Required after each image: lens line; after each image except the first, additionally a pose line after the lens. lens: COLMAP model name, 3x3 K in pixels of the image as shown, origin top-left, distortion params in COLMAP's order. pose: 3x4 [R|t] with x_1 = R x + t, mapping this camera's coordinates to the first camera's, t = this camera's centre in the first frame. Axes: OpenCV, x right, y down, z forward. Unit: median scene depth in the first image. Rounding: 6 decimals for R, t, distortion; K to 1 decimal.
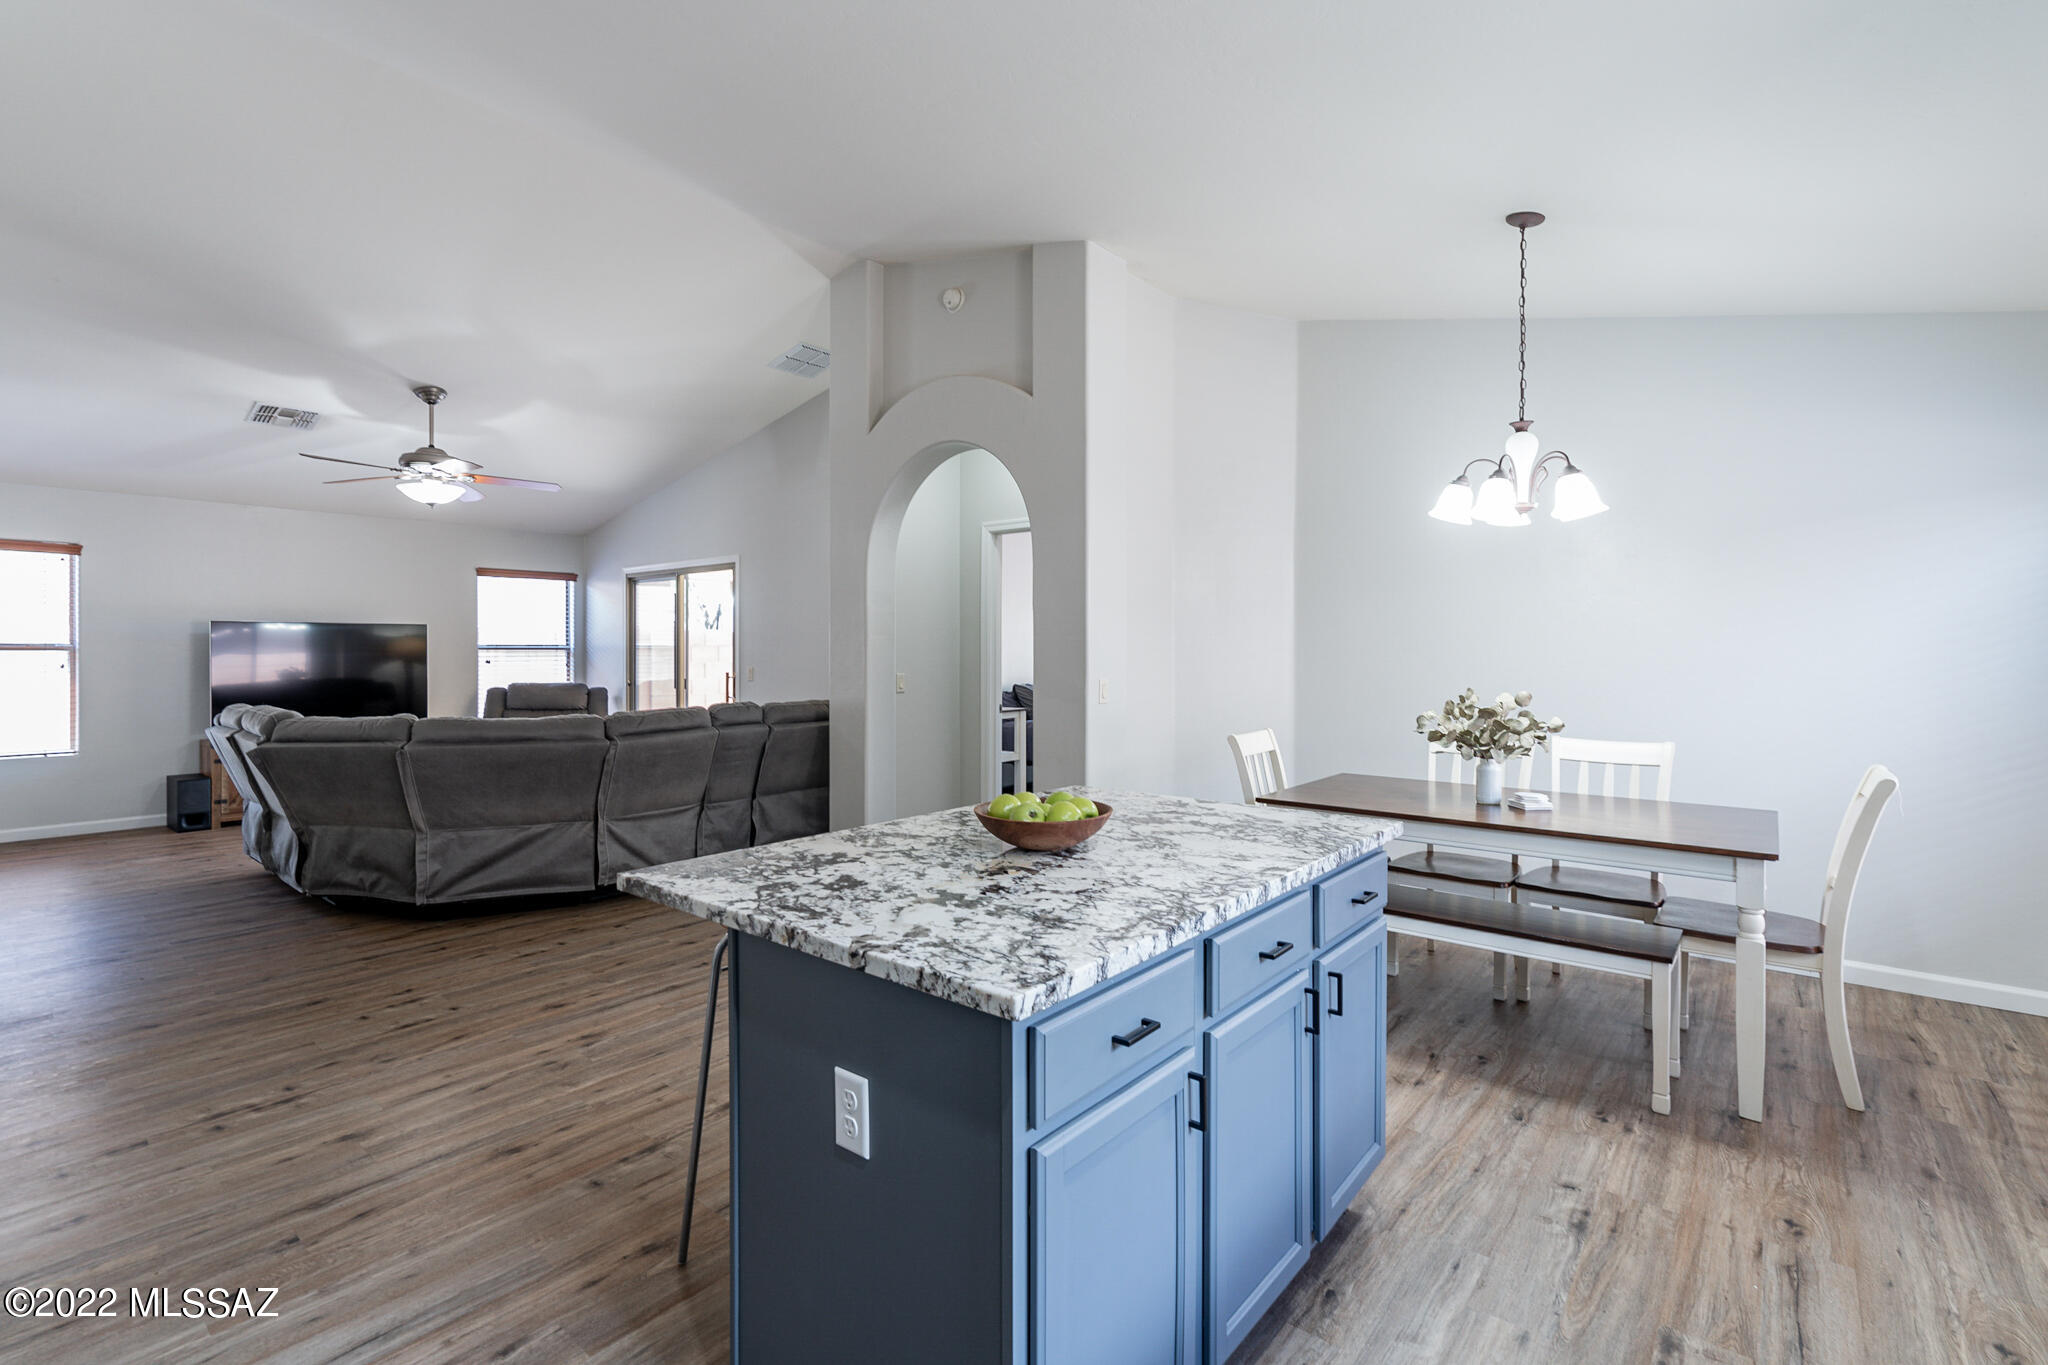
lens RADIAL K [[923.6, 0, 1015.6], [0, 923.6, 654.0], [0, 0, 1]] dist [0.002083, 0.000429]
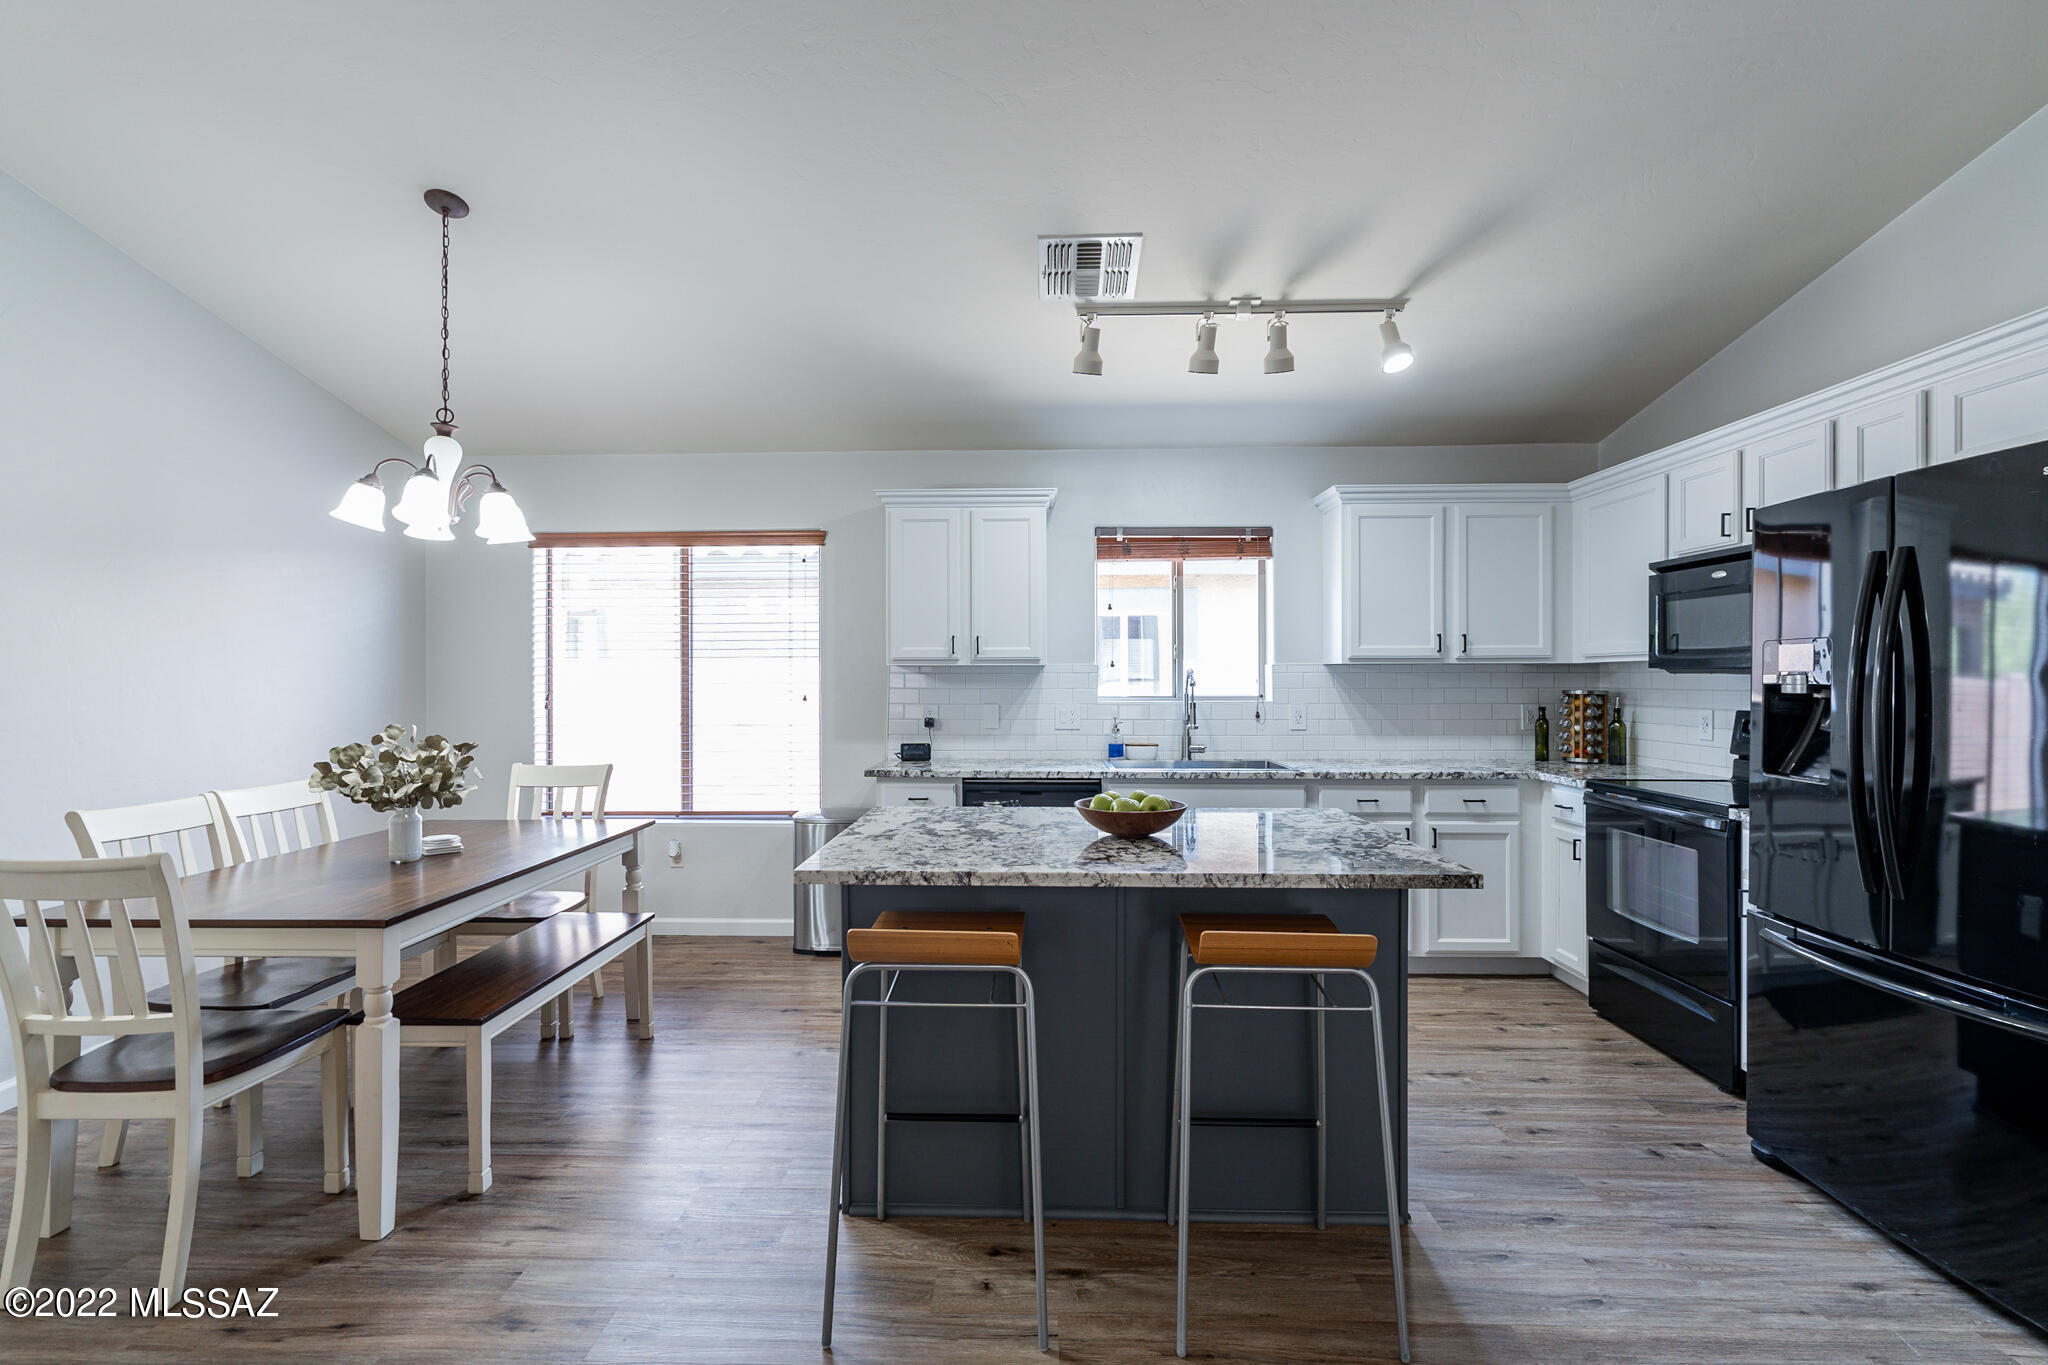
lens RADIAL K [[932.1, 0, 1010.9], [0, 932.1, 675.8], [0, 0, 1]] dist [-0.000834, 0.000315]
pose [[-0.614321, 0.002544, 0.789052, -0.465457], [0.008096, 0.999962, 0.003079, -0.004724], [-0.789015, 0.008280, -0.614318, 1.026846]]
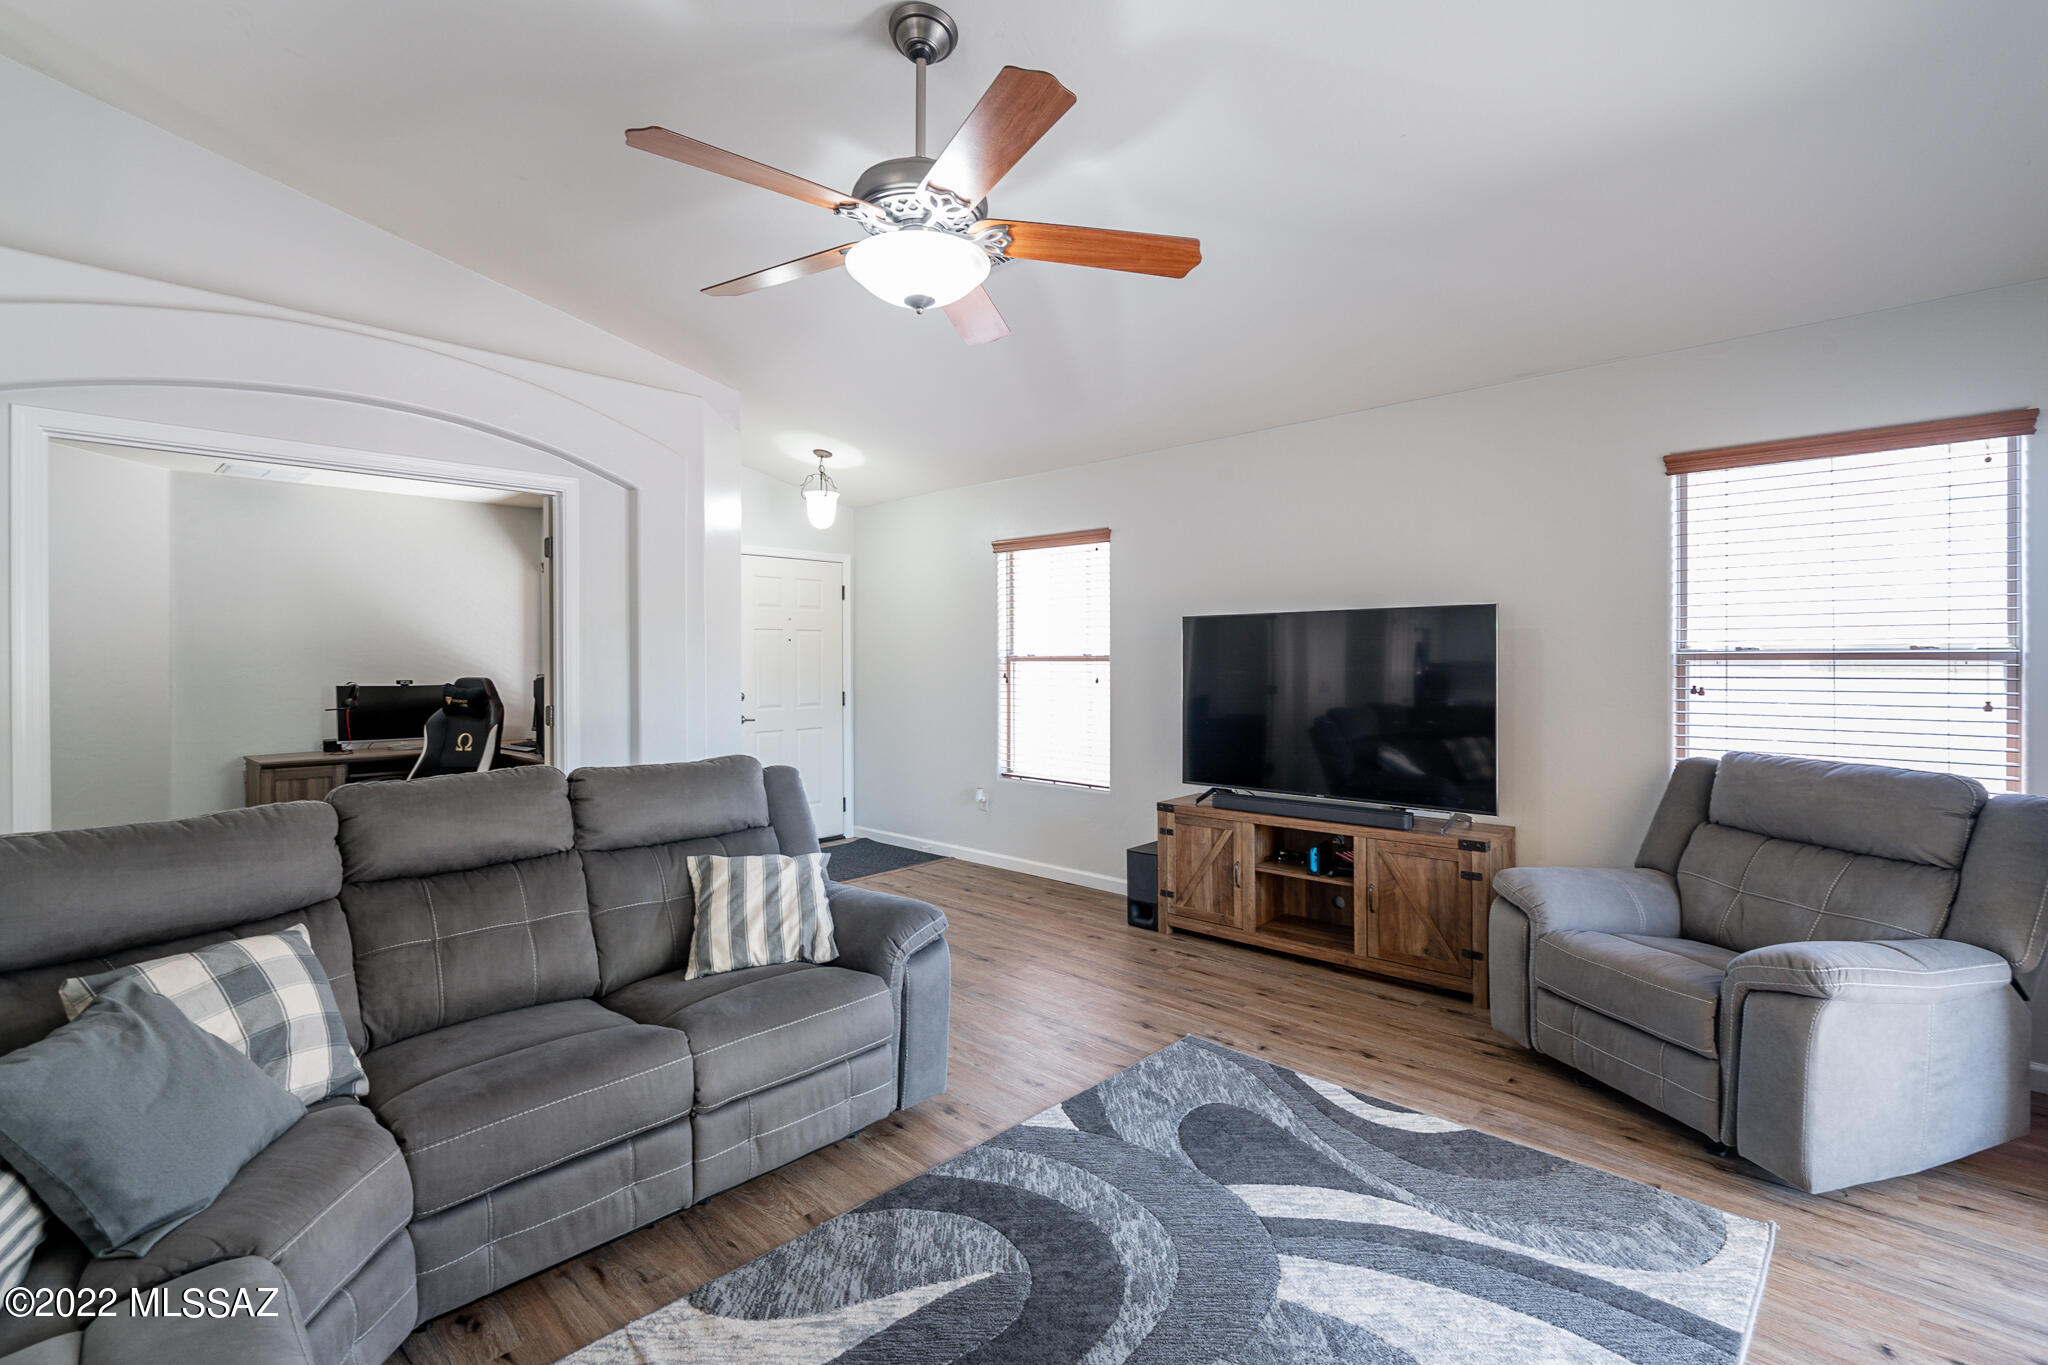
lens RADIAL K [[927.3, 0, 1008.4], [0, 927.3, 661.2], [0, 0, 1]] dist [-0.001999, 0.000112]
pose [[-0.082242, 0.003957, -0.996605, -0.381785], [-0.002880, 0.999987, 0.004208, -0.012860], [0.996608, 0.003216, -0.082229, 1.794086]]
